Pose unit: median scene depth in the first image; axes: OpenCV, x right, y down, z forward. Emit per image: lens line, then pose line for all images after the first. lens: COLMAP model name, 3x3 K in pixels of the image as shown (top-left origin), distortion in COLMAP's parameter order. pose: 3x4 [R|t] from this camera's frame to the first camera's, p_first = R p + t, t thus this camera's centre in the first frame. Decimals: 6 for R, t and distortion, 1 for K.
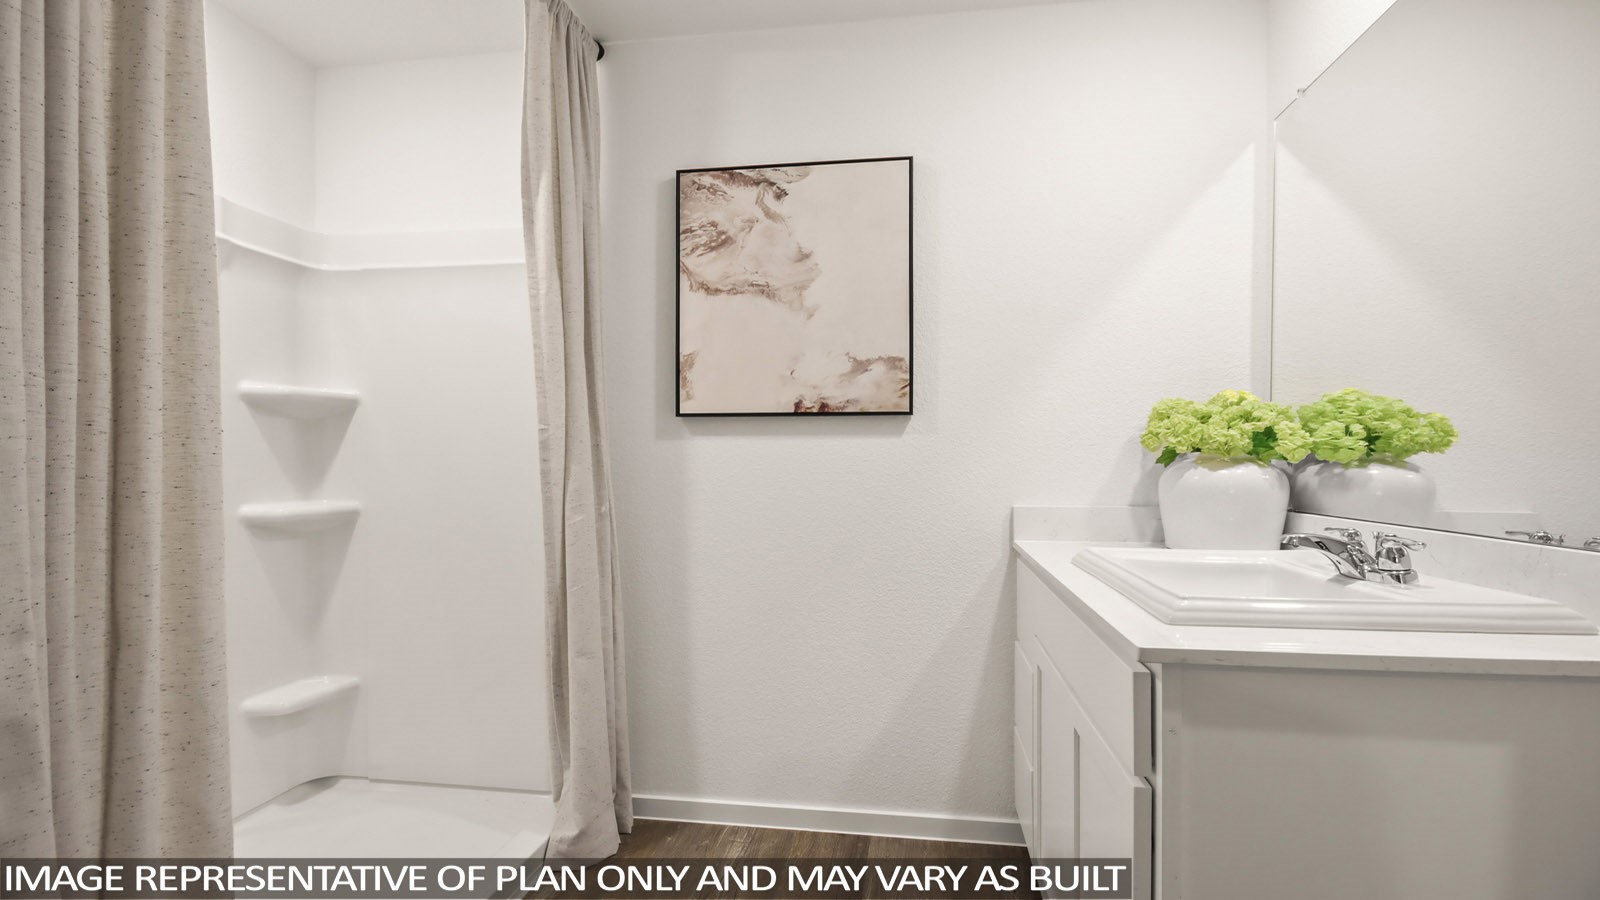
lens RADIAL K [[740.4, 0, 799.4], [0, 740.4, 459.7], [0, 0, 1]] dist [0.021877, 0.000709]
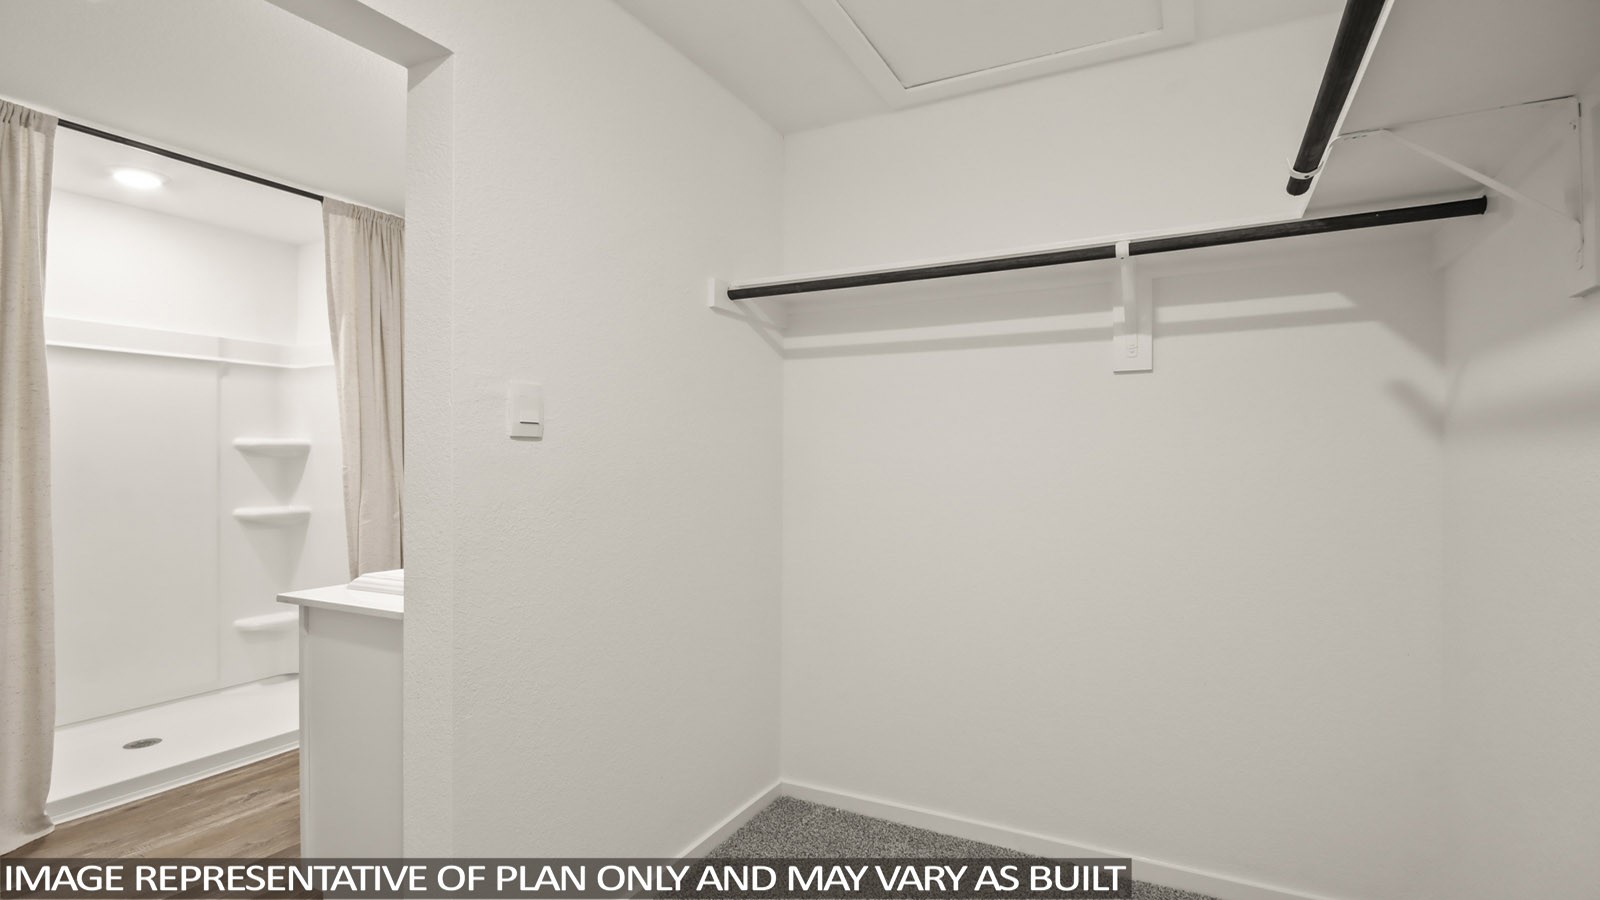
lens RADIAL K [[740.4, 0, 774.7], [0, 740.4, 454.1], [0, 0, 1]] dist [0.021877, 0.000709]
pose [[0.942340, -0.004080, -0.334632, 1.026153], [0.002390, 0.999982, -0.005462, -0.055425], [0.334648, 0.004348, 0.942333, -0.233829]]
